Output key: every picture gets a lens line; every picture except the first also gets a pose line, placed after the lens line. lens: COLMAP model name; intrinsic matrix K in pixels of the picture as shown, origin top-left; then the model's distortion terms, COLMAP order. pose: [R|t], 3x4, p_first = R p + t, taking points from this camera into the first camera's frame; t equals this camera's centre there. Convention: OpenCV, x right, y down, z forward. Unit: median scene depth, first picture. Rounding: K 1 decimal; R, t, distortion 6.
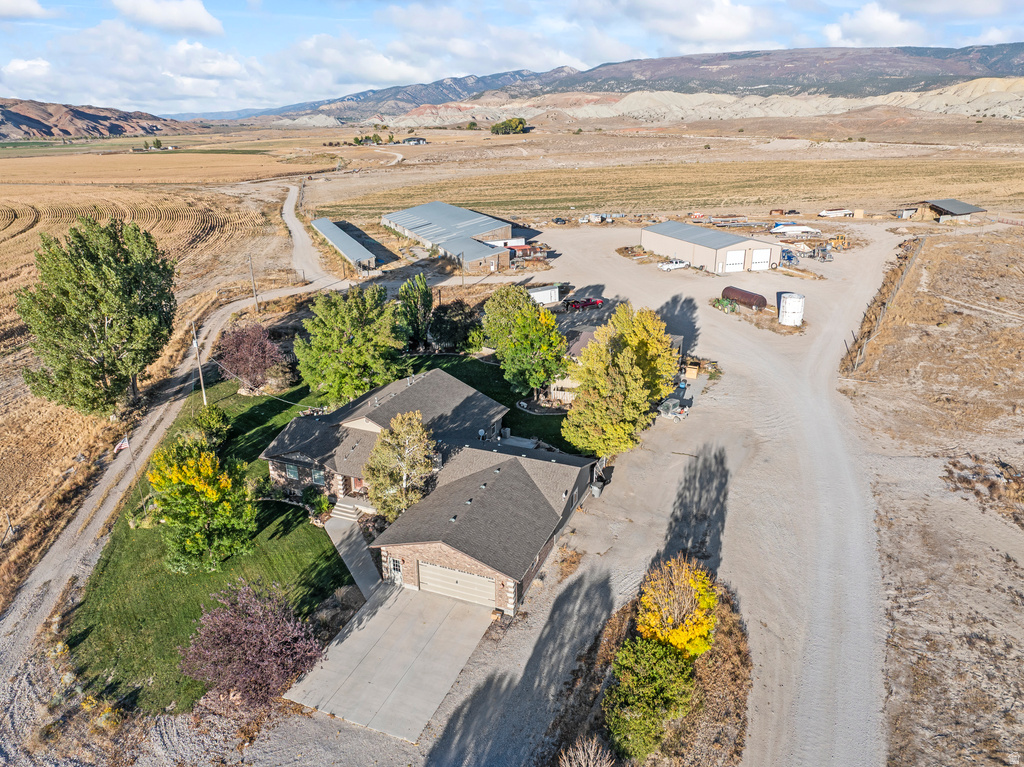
lens RADIAL K [[717.9, 0, 512.0], [0, 717.9, 383.5], [0, 0, 1]] dist [-0.060982, 0.031540]
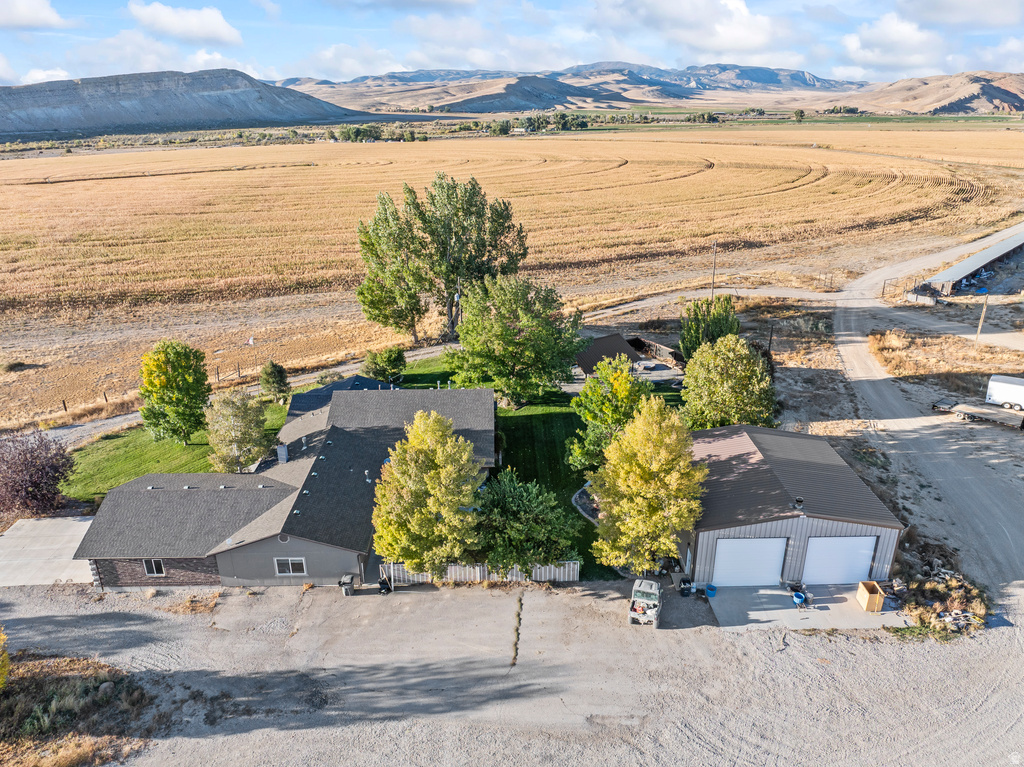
lens RADIAL K [[717.0, 0, 512.0], [0, 717.0, 383.5], [0, 0, 1]] dist [-0.038293, -0.004497]
pose [[0.378592, 0.326774, -0.865960, 0.209424], [-0.298213, 0.928776, 0.220101, -0.072624], [0.876206, 0.174912, 0.449075, 0.213168]]
